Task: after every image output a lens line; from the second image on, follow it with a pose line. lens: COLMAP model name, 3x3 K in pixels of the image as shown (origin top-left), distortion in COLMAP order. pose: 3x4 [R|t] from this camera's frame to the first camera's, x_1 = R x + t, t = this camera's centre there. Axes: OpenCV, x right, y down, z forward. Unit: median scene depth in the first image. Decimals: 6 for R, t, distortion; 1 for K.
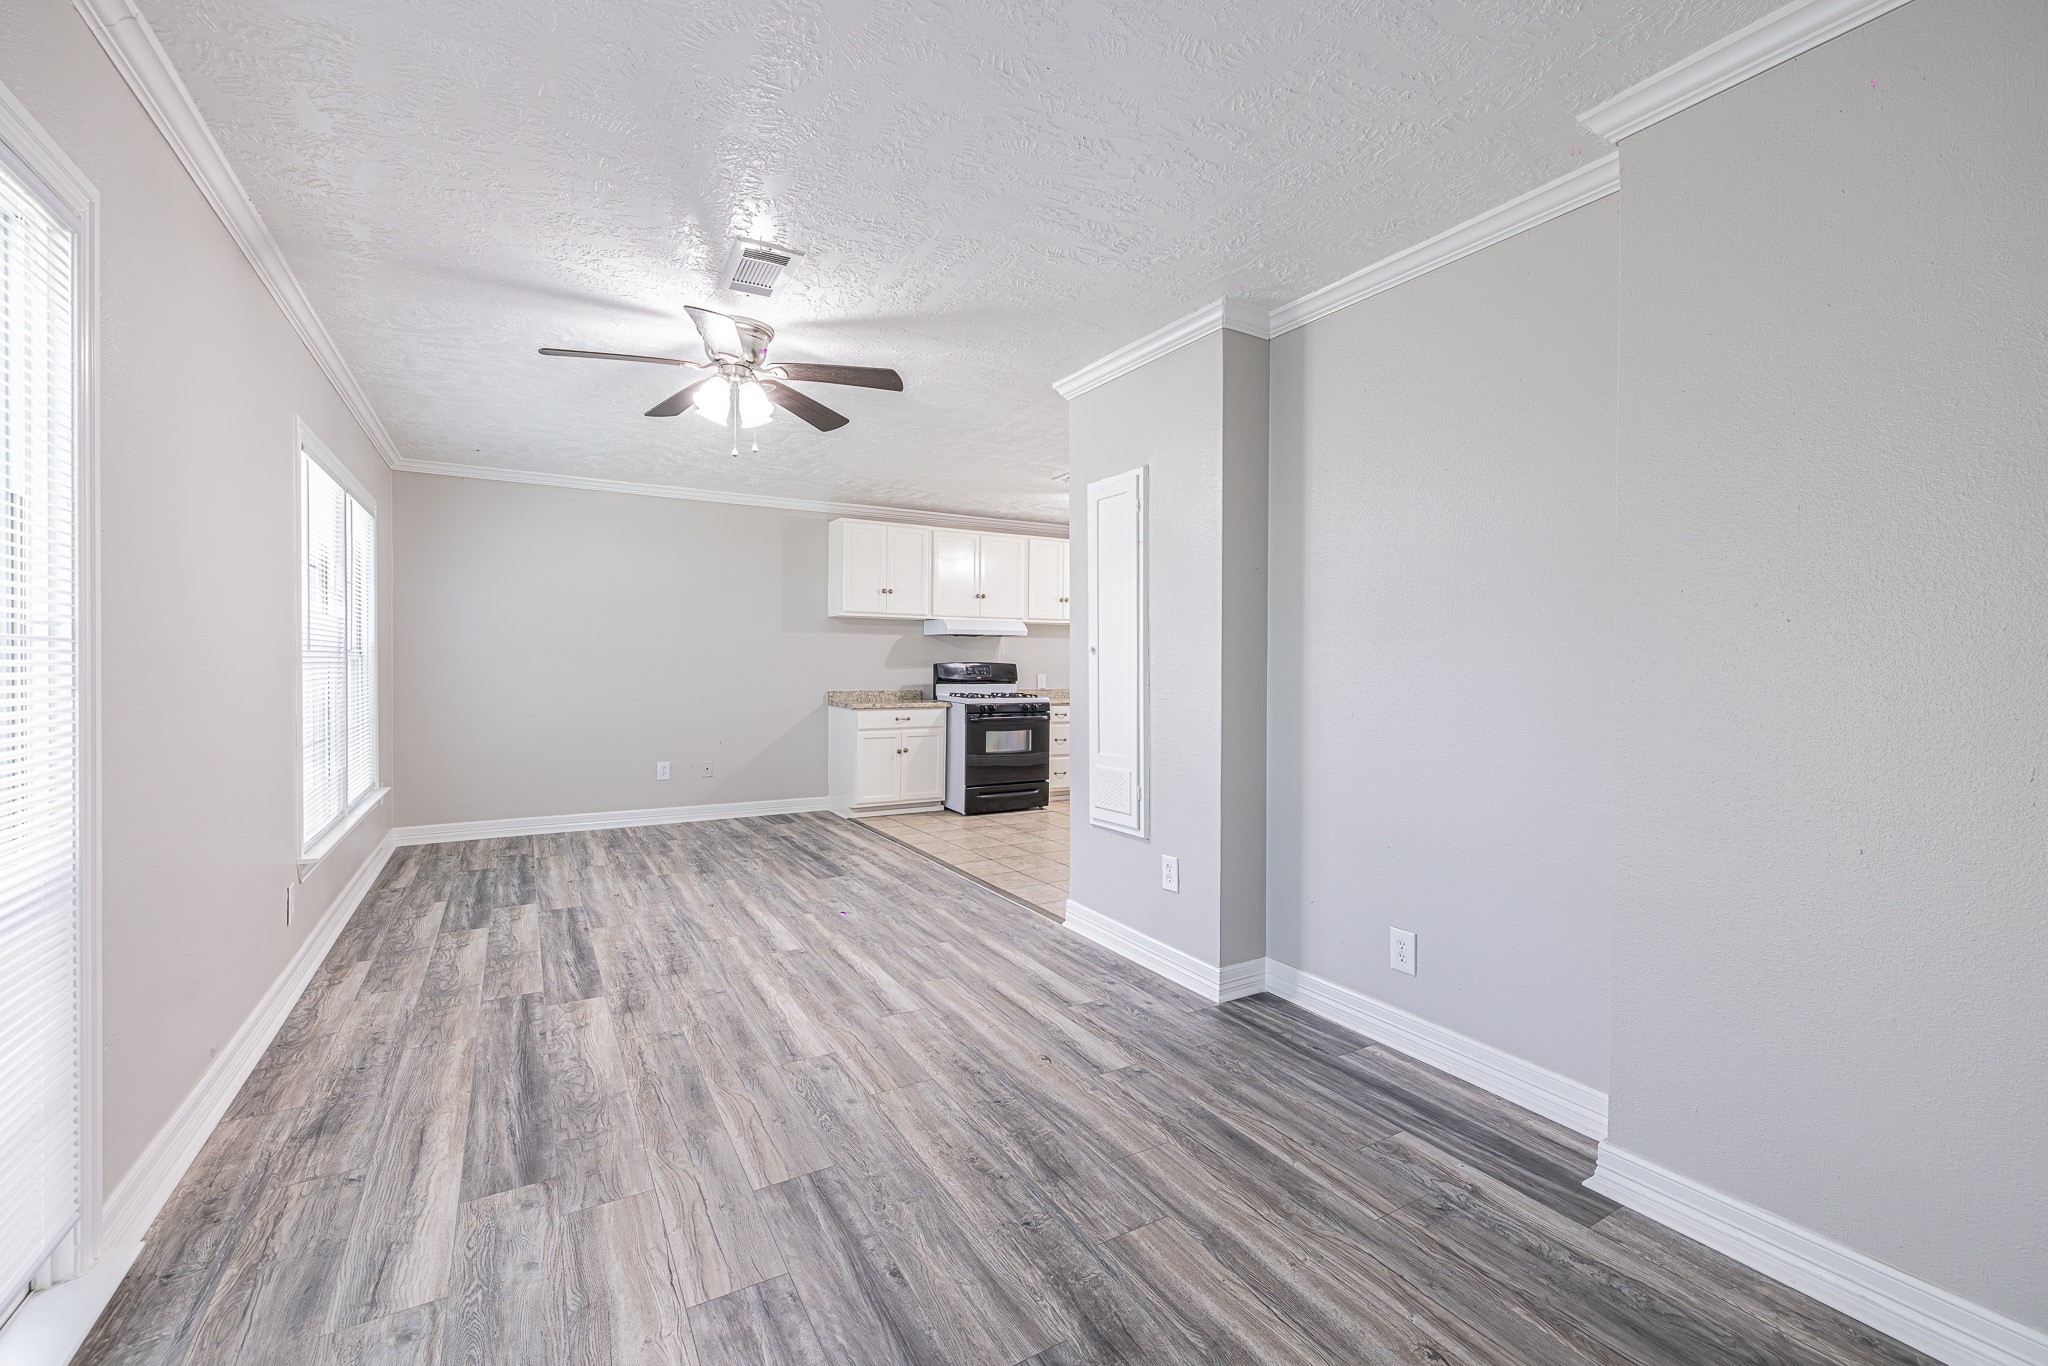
lens RADIAL K [[852.2, 0, 1016.3], [0, 852.2, 667.6], [0, 0, 1]] dist [-0.000053, 0.001165]
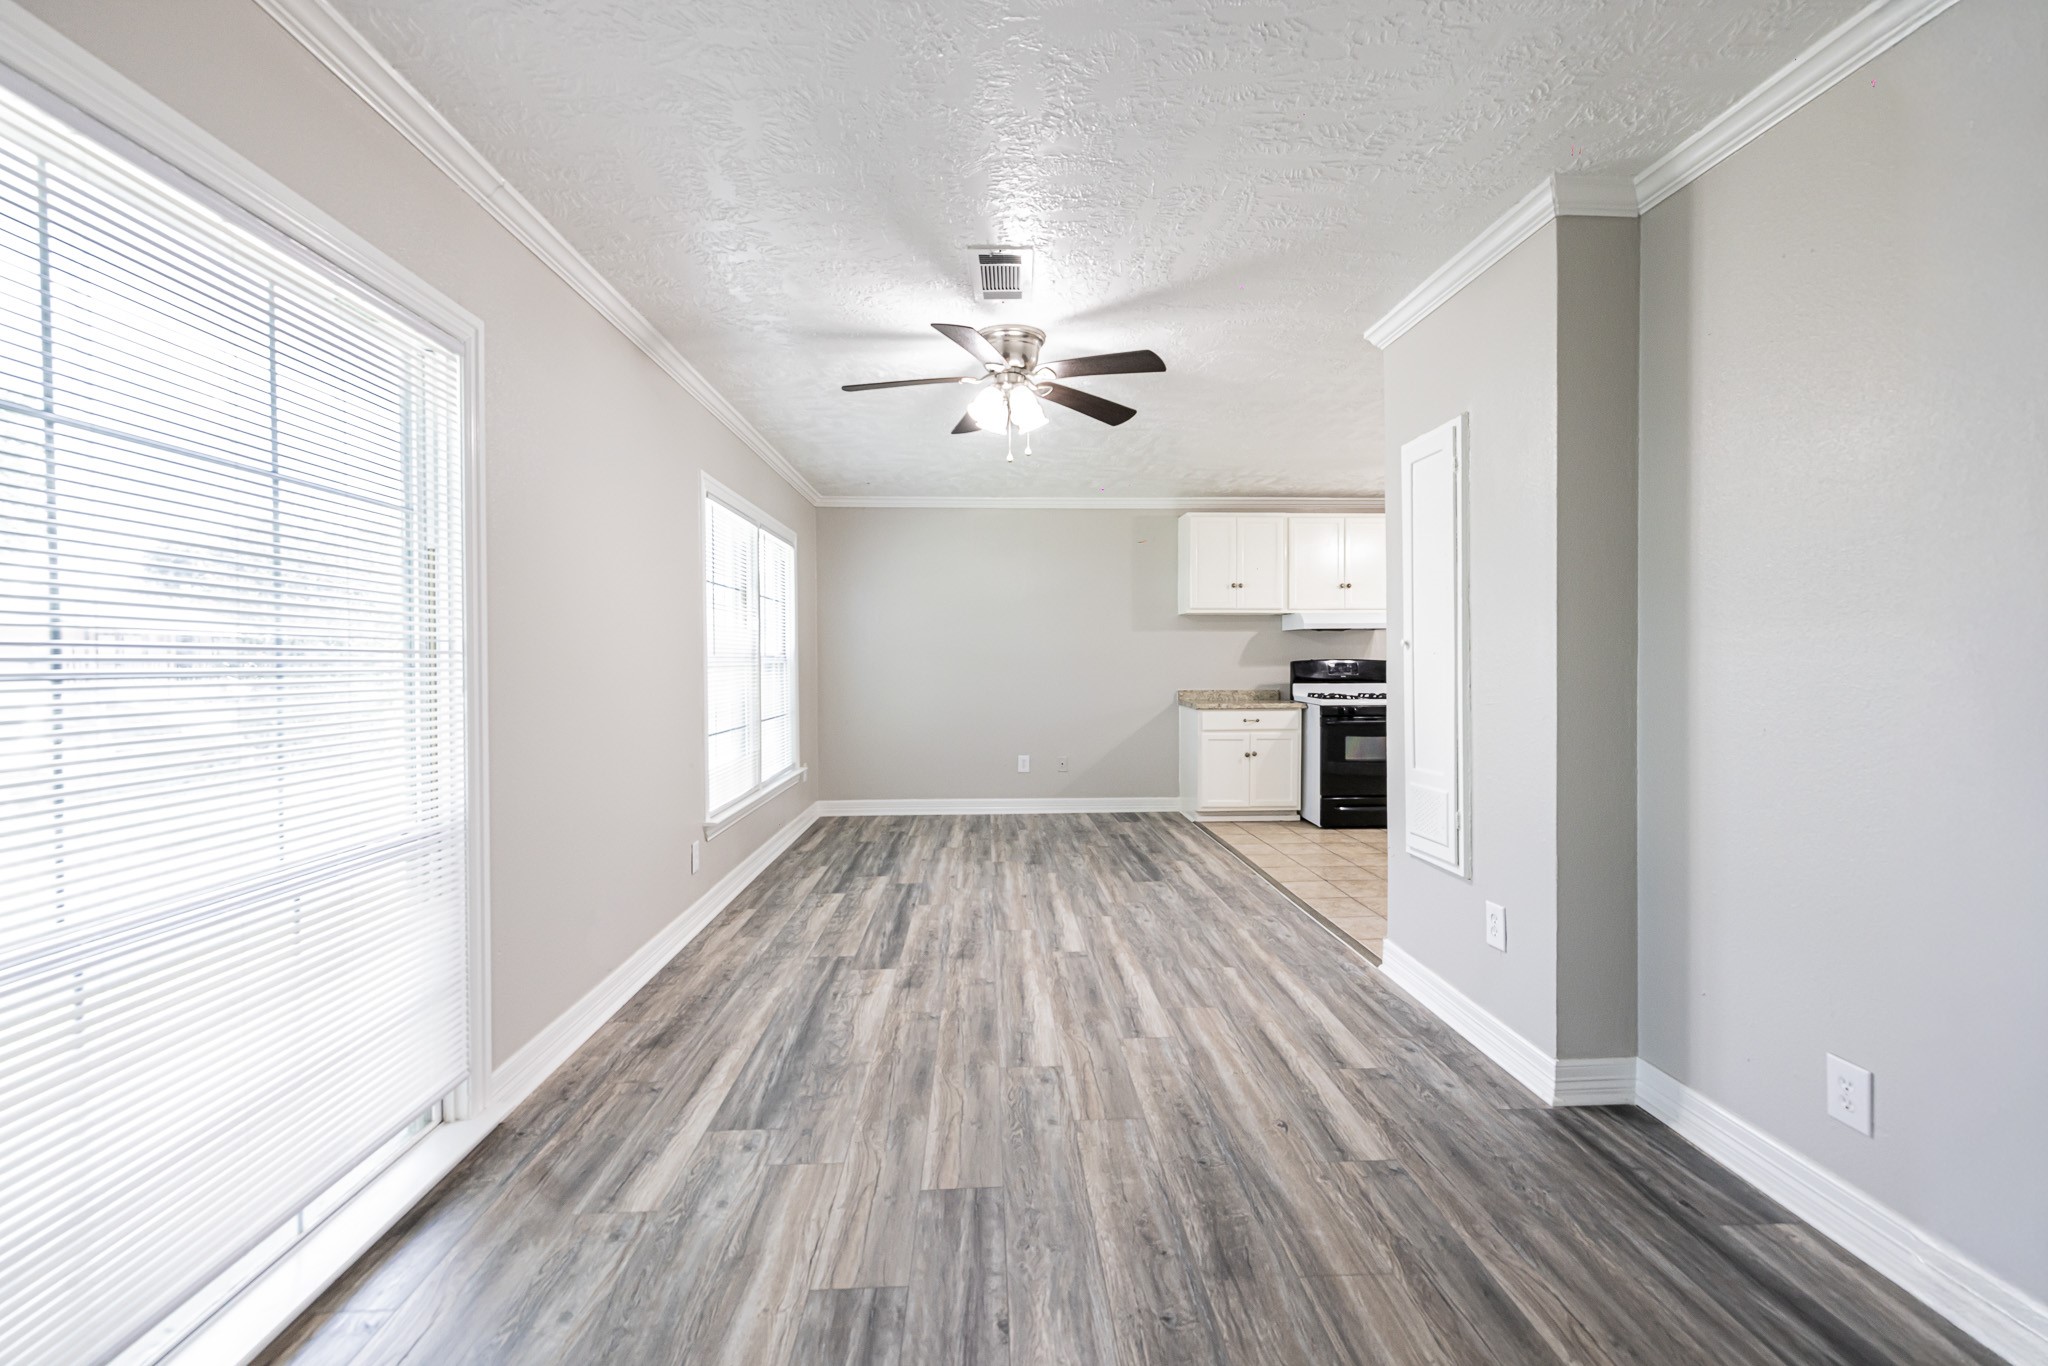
lens RADIAL K [[852.2, 0, 1012.5], [0, 852.2, 668.0], [0, 0, 1]] dist [-0.000053, 0.001165]
pose [[0.886571, -0.006406, -0.462548, 0.163218], [0.007728, 0.999970, 0.000965, -0.001398], [0.462527, -0.004430, 0.886594, 0.103117]]
